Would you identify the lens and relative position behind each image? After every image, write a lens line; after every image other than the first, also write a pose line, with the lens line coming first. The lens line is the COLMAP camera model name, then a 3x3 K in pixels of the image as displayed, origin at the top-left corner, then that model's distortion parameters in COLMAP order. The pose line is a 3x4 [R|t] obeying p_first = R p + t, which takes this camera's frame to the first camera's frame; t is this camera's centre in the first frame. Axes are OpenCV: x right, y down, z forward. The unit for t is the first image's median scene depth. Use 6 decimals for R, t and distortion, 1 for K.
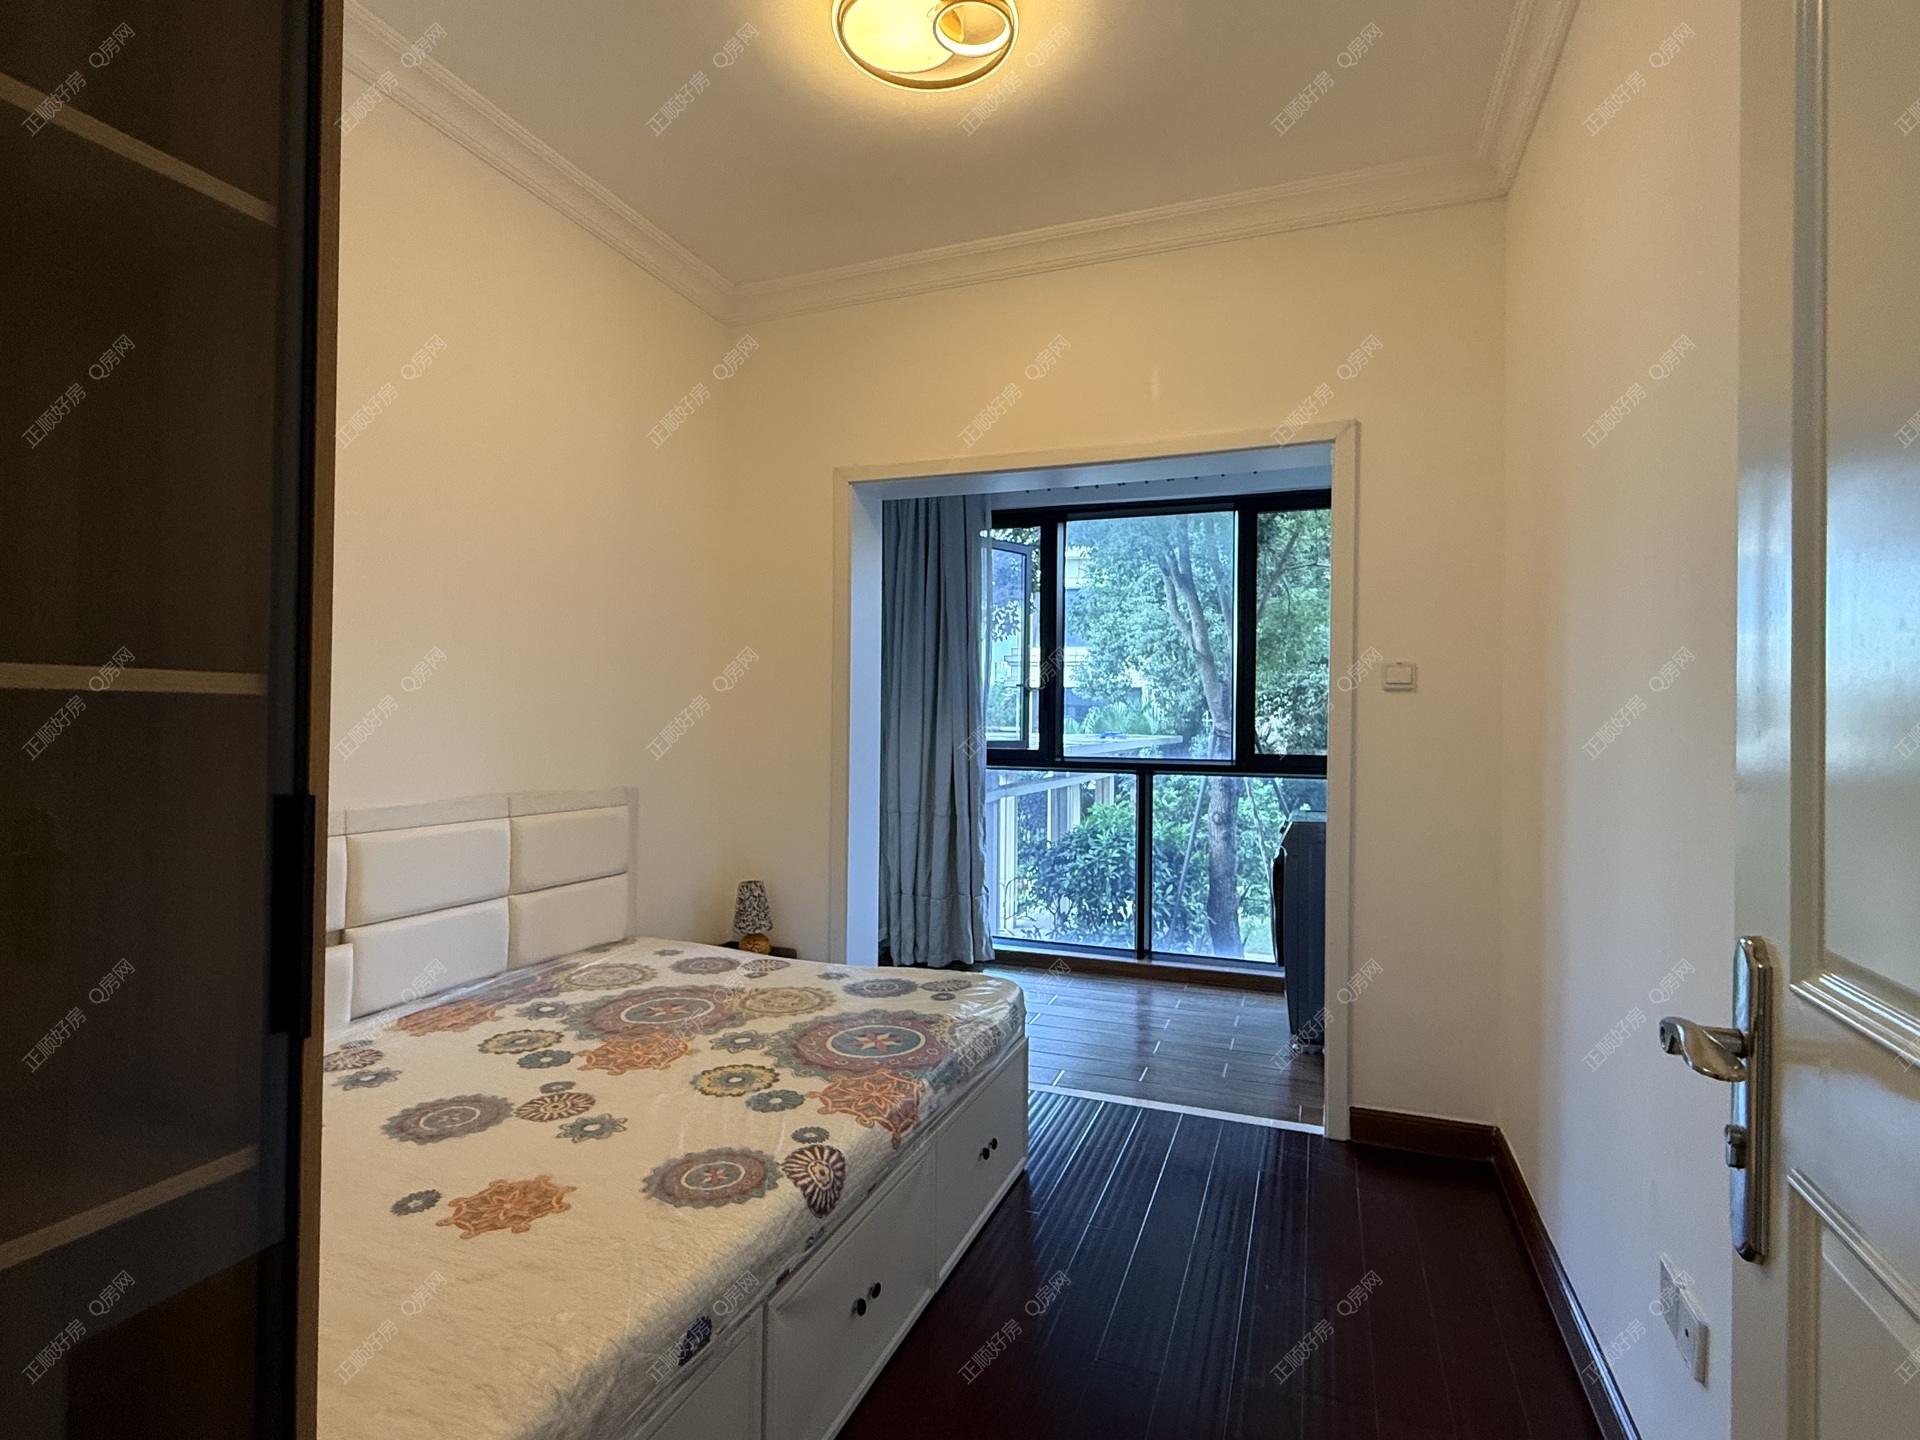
lens RADIAL K [[948.6, 0, 965.8], [0, 948.6, 715.2], [0, 0, 1]] dist [0.003752, -0.000339]
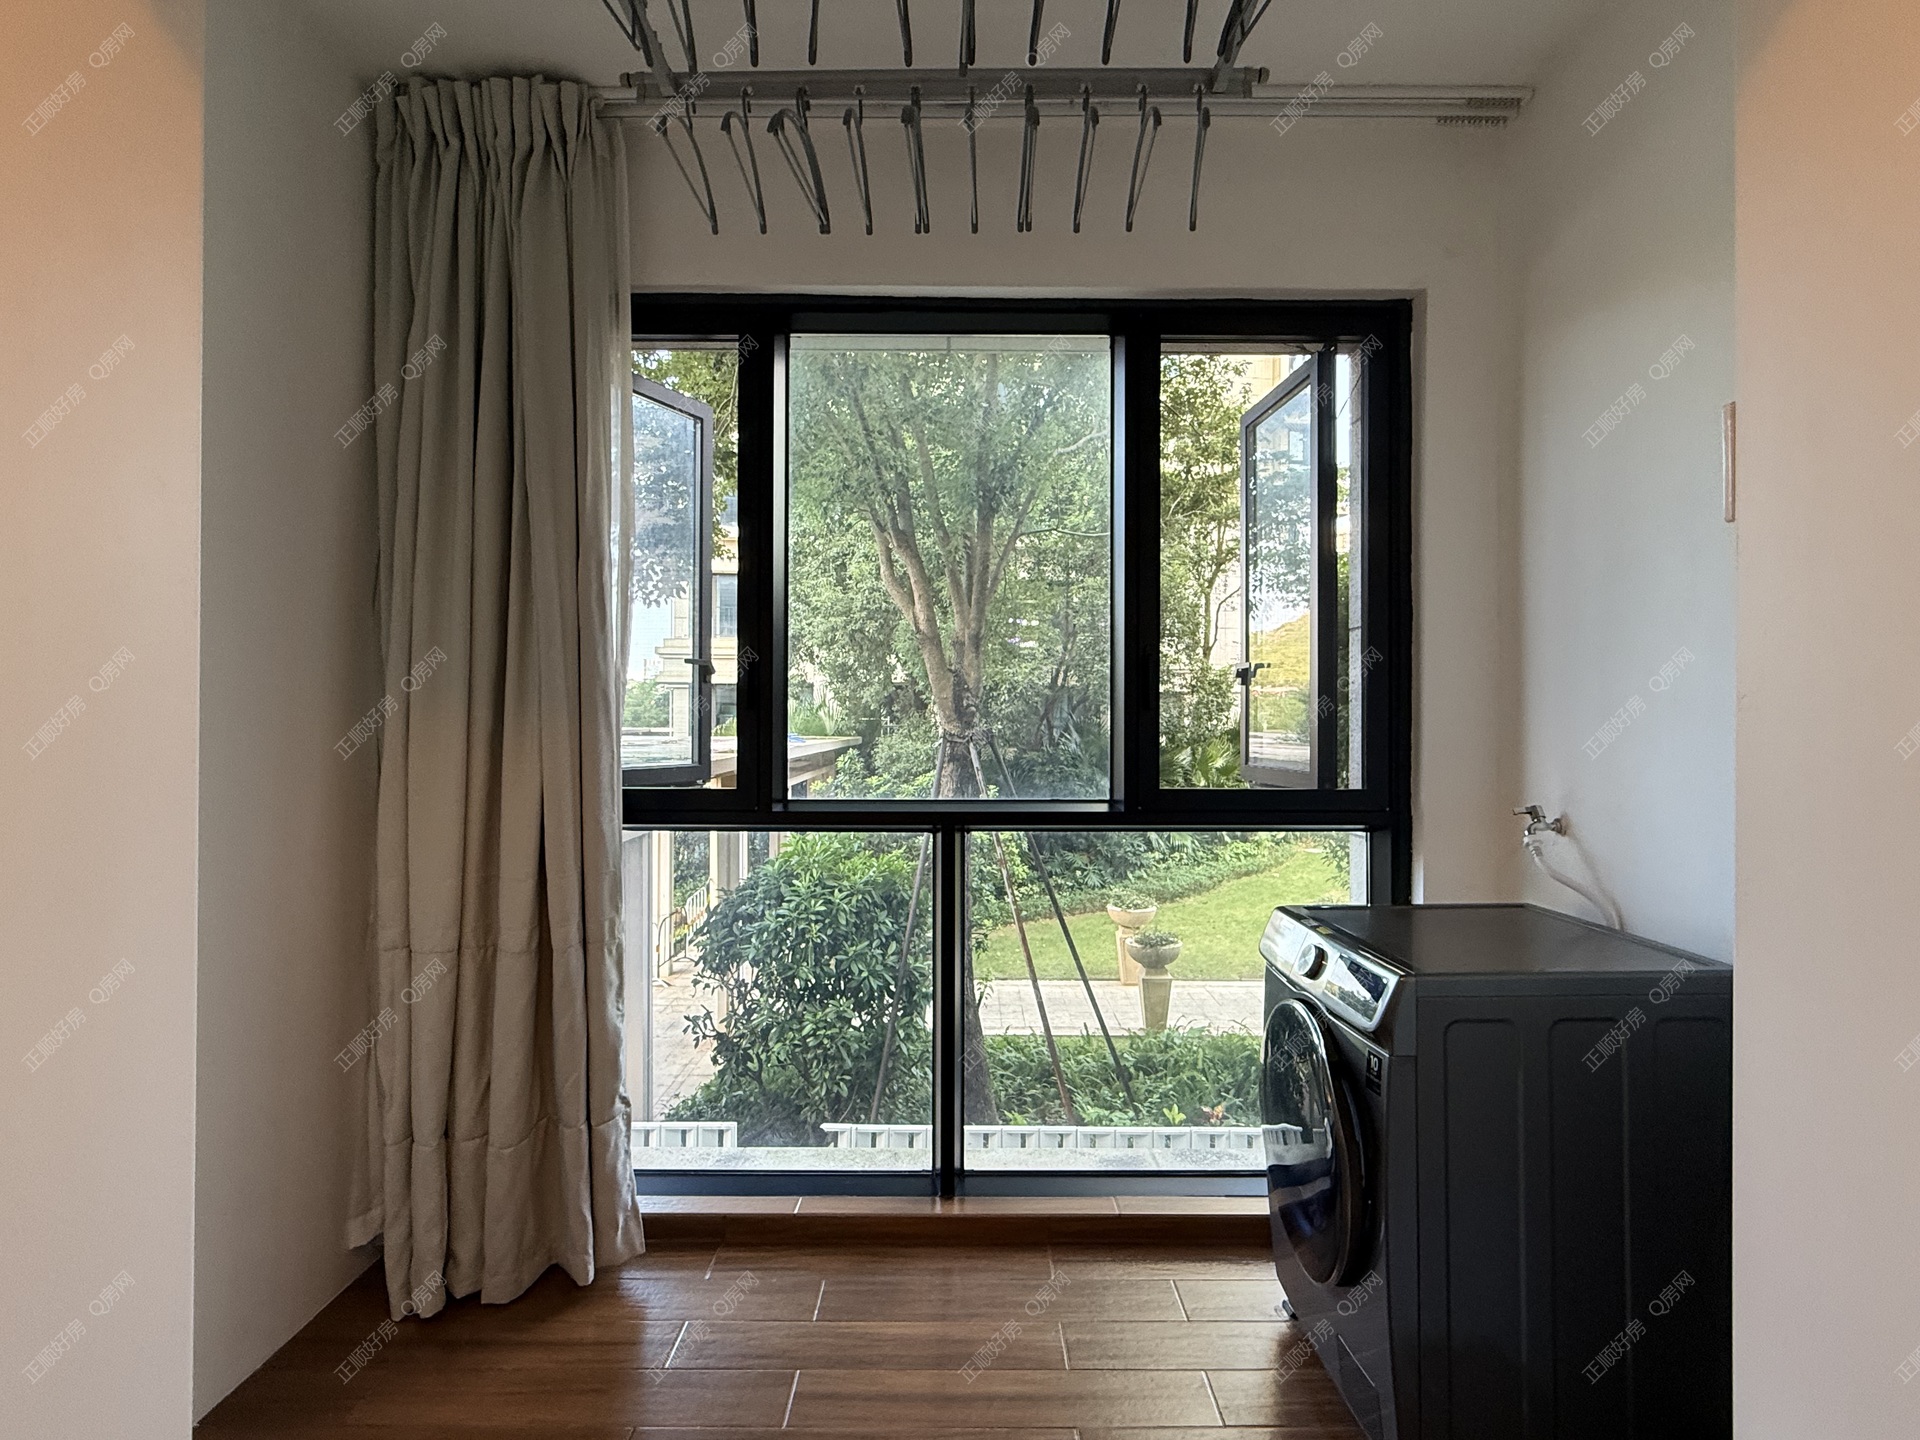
lens RADIAL K [[948.6, 0, 965.8], [0, 948.6, 715.2], [0, 0, 1]] dist [0.003752, -0.000339]
pose [[0.936892, -0.005580, 0.349574, 0.016697], [0.005099, 0.999984, 0.002294, -0.002618], [-0.349582, -0.000367, 0.936906, 0.517033]]
